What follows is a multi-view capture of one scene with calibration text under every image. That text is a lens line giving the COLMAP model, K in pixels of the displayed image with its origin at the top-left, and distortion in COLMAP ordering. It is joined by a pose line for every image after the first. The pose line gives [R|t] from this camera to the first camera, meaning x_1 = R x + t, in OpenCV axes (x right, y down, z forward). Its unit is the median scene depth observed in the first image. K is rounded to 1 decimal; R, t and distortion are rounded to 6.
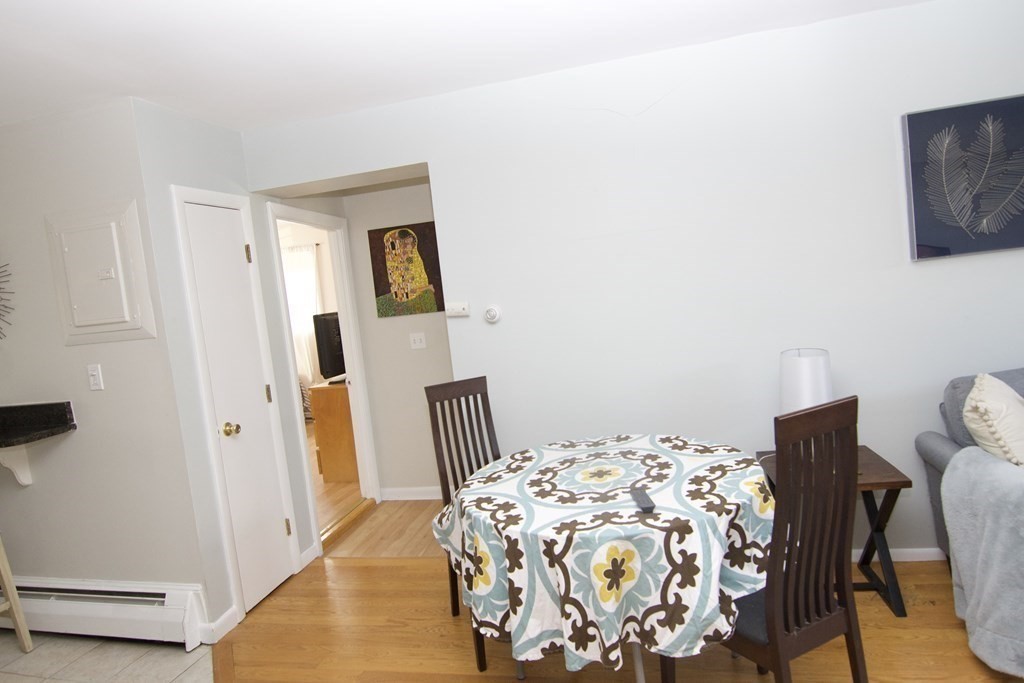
lens RADIAL K [[620.0, 0, 505.0], [0, 620.0, 343.1], [0, 0, 1]] dist [-0.000798, -0.017452]
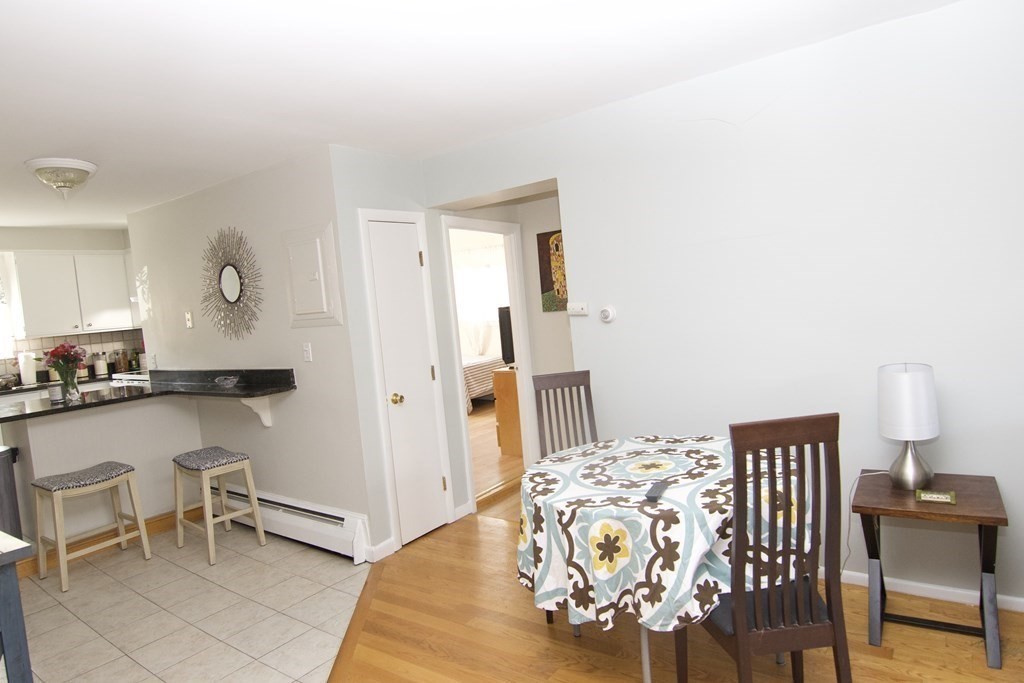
lens RADIAL K [[620.0, 0, 505.0], [0, 620.0, 343.1], [0, 0, 1]] dist [-0.000798, -0.017452]
pose [[0.918942, 0.049690, -0.391250, 0.275166], [-0.042566, 0.998732, 0.026865, -0.019968], [0.392089, -0.008034, 0.919892, -0.085398]]
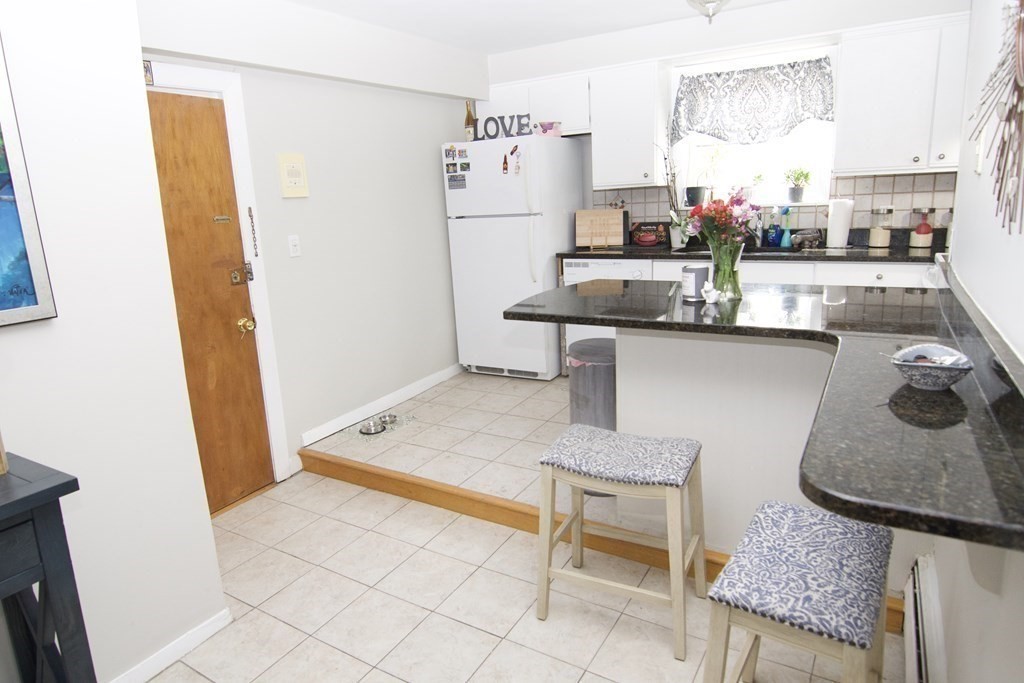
lens RADIAL K [[620.0, 0, 505.0], [0, 620.0, 343.1], [0, 0, 1]] dist [-0.000798, -0.017452]
pose [[-0.290254, 0.326188, -0.899641, -0.456564], [-0.012967, 0.938686, 0.344528, -0.025638], [0.956862, 0.111666, -0.268228, 0.881452]]
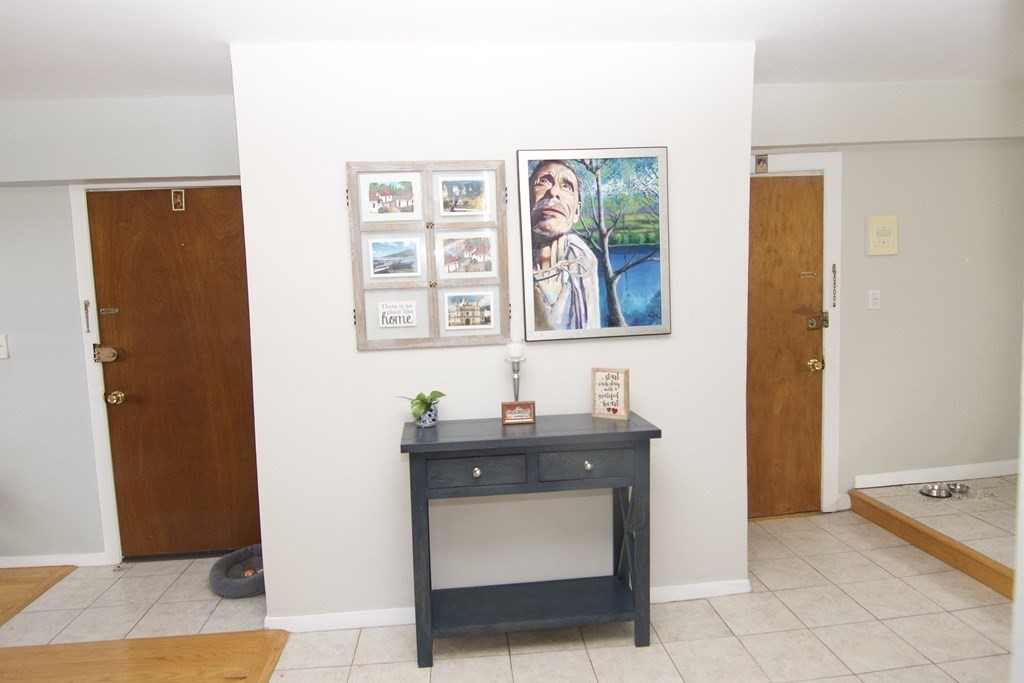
lens RADIAL K [[620.0, 0, 505.0], [0, 620.0, 343.1], [0, 0, 1]] dist [-0.000798, -0.017452]
pose [[-0.934125, 0.172117, -0.312707, -0.337095], [0.107450, 0.971020, 0.213482, -0.054283], [0.340388, 0.165818, -0.925549, 1.104194]]
